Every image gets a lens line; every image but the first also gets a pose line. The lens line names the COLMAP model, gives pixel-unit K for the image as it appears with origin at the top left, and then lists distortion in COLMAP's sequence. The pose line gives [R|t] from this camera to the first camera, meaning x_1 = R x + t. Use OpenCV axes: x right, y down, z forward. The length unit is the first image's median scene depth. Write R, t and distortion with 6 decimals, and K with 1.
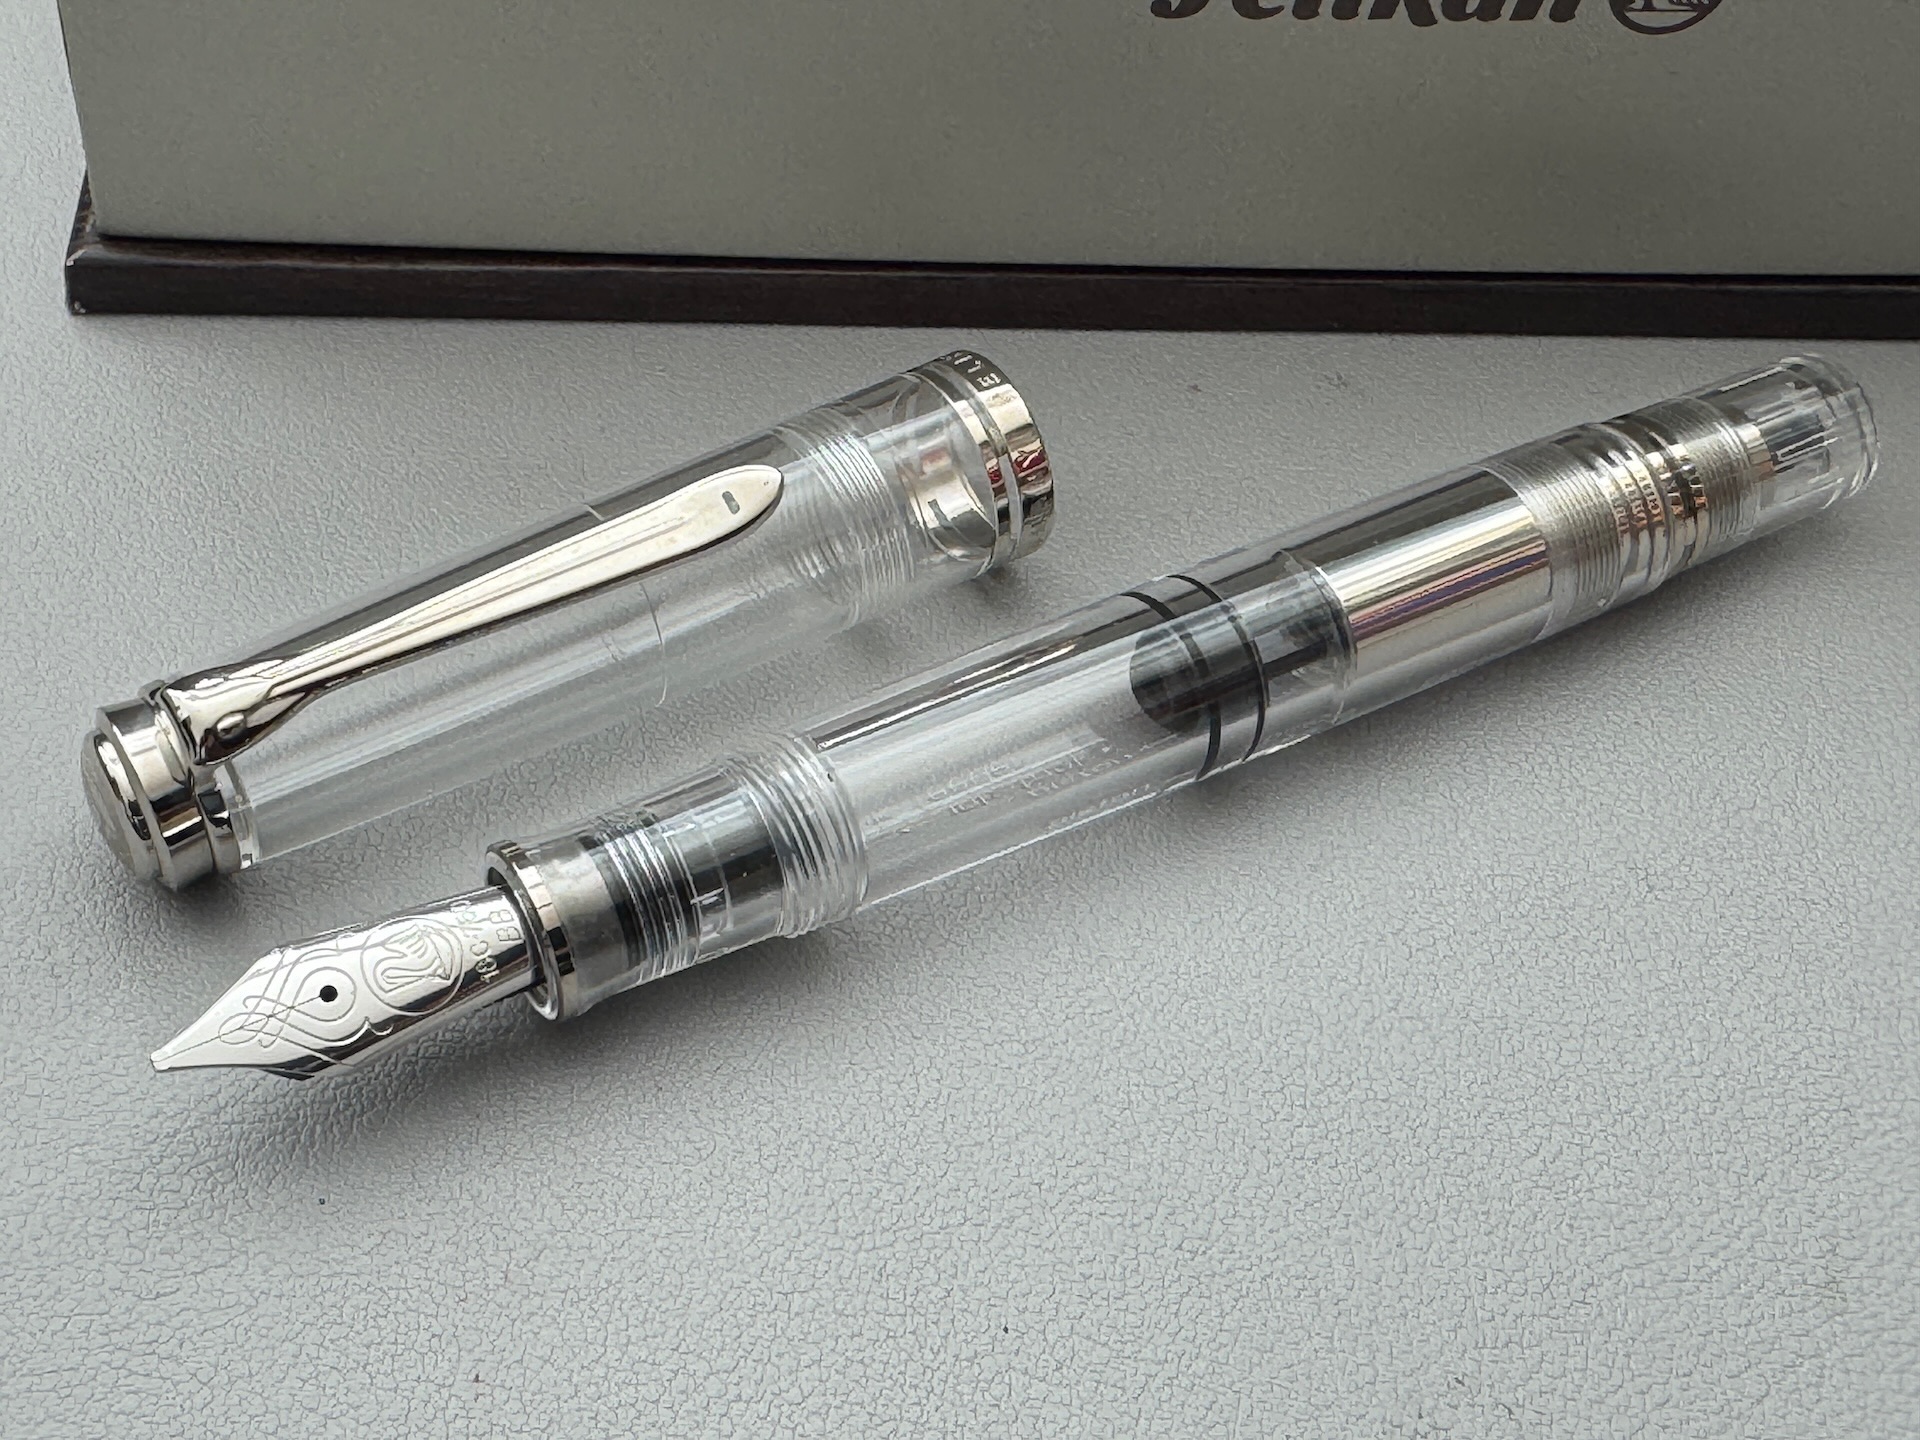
lens RADIAL K [[2799.0, 0, 960.0], [0, 2799.0, 720.0], [0, 0, 1]] dist [-0.053569, 0.106804]
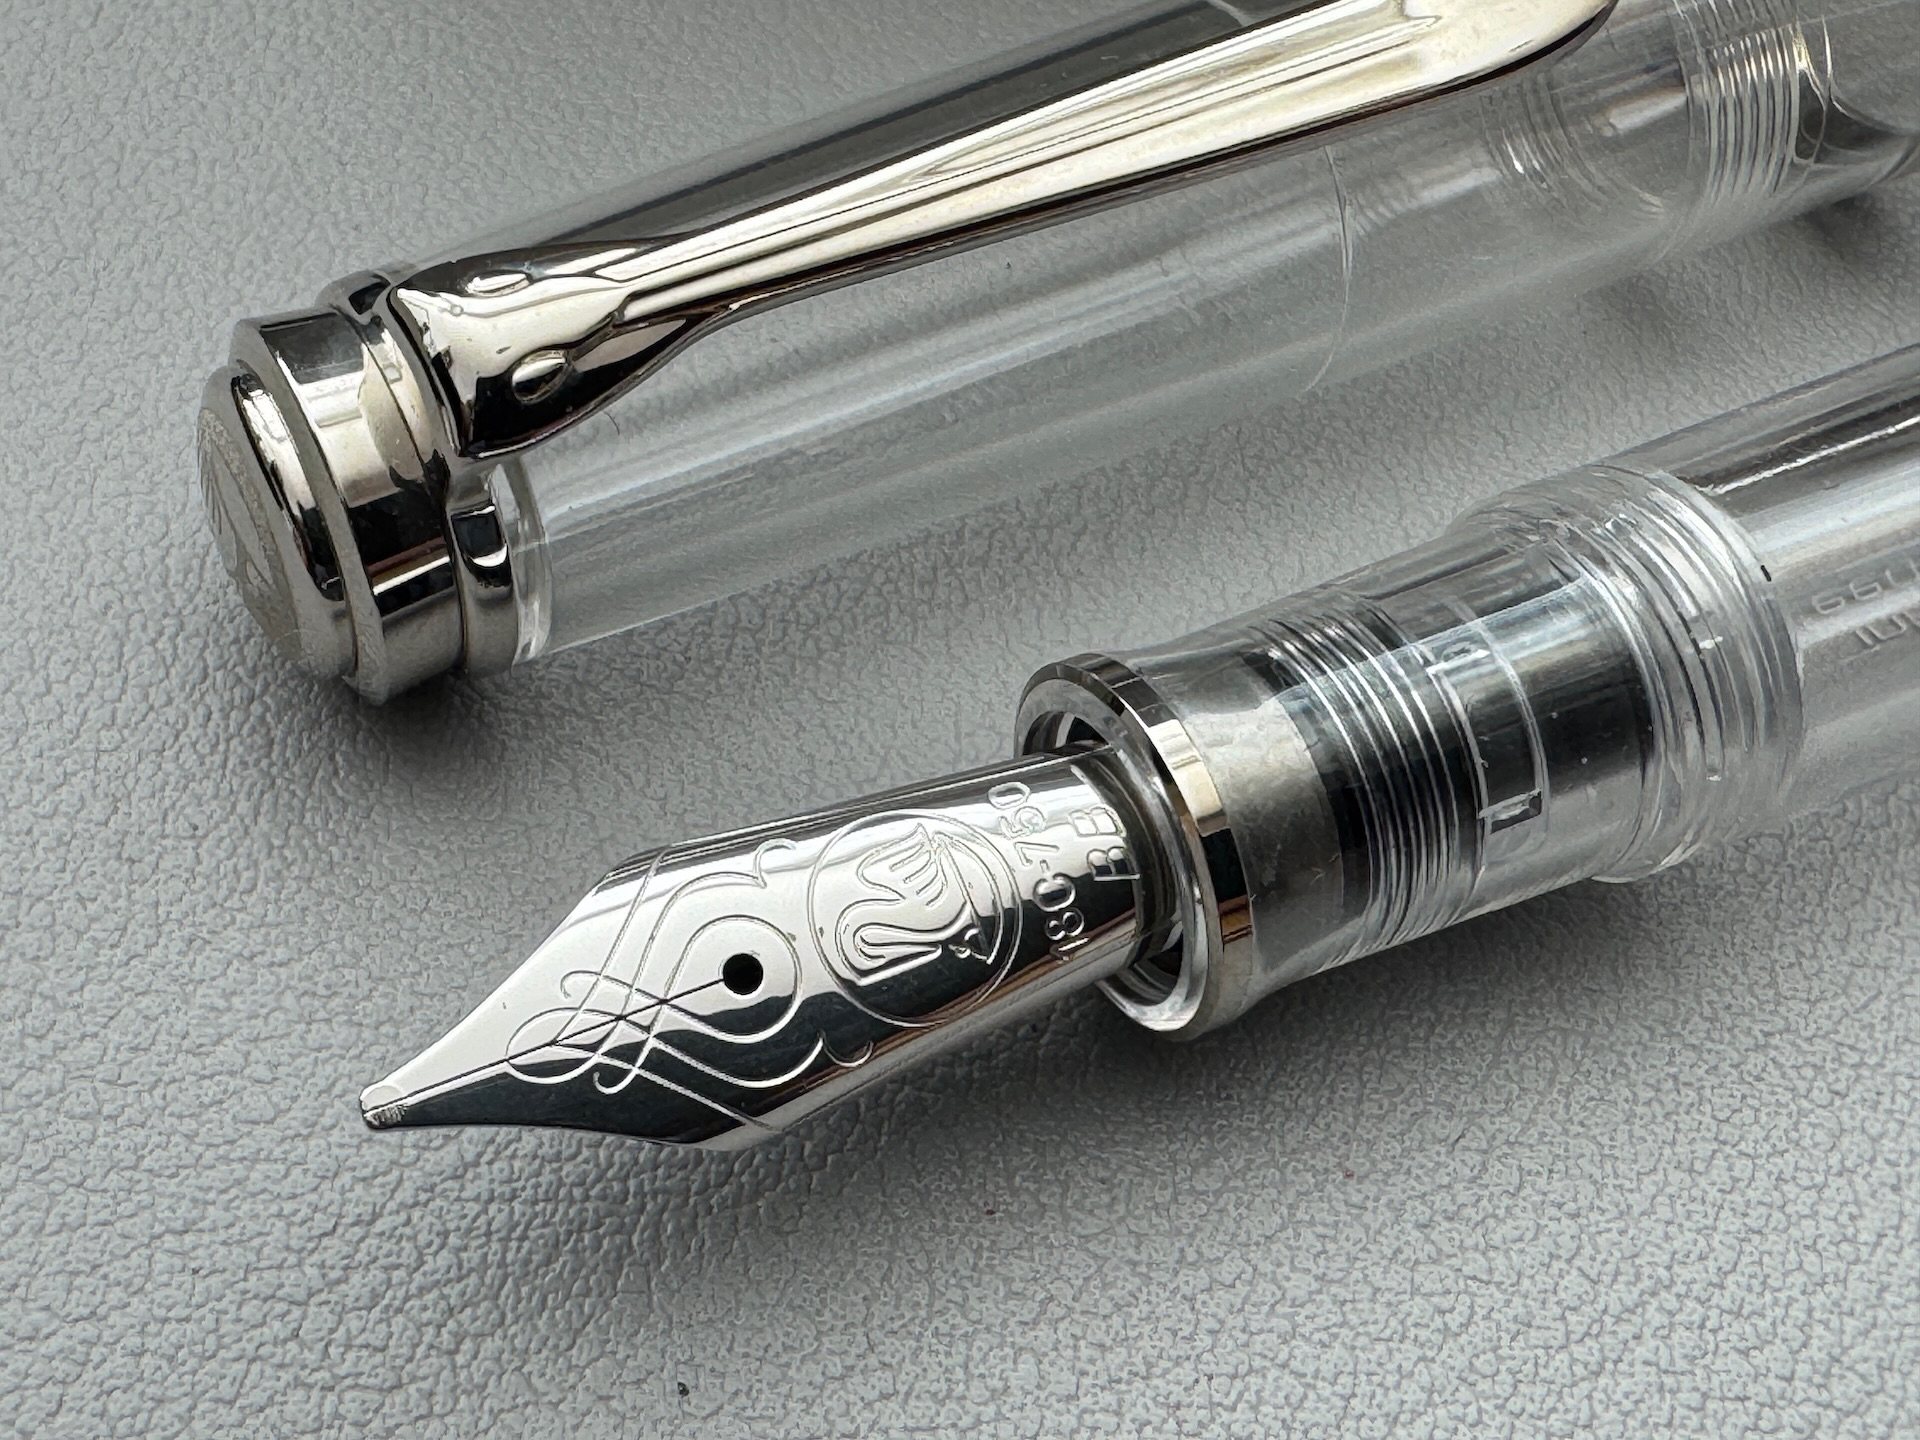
lens RADIAL K [[2936.5, 0, 960.0], [0, 2936.5, 720.0], [0, 0, 1]] dist [0.002779, -0.094821]
pose [[0.997621, 0.068656, 0.006170, -0.187674], [-0.068931, 0.992998, 0.095933, 0.007349], [0.000459, -0.096130, 0.995369, 0.498060]]
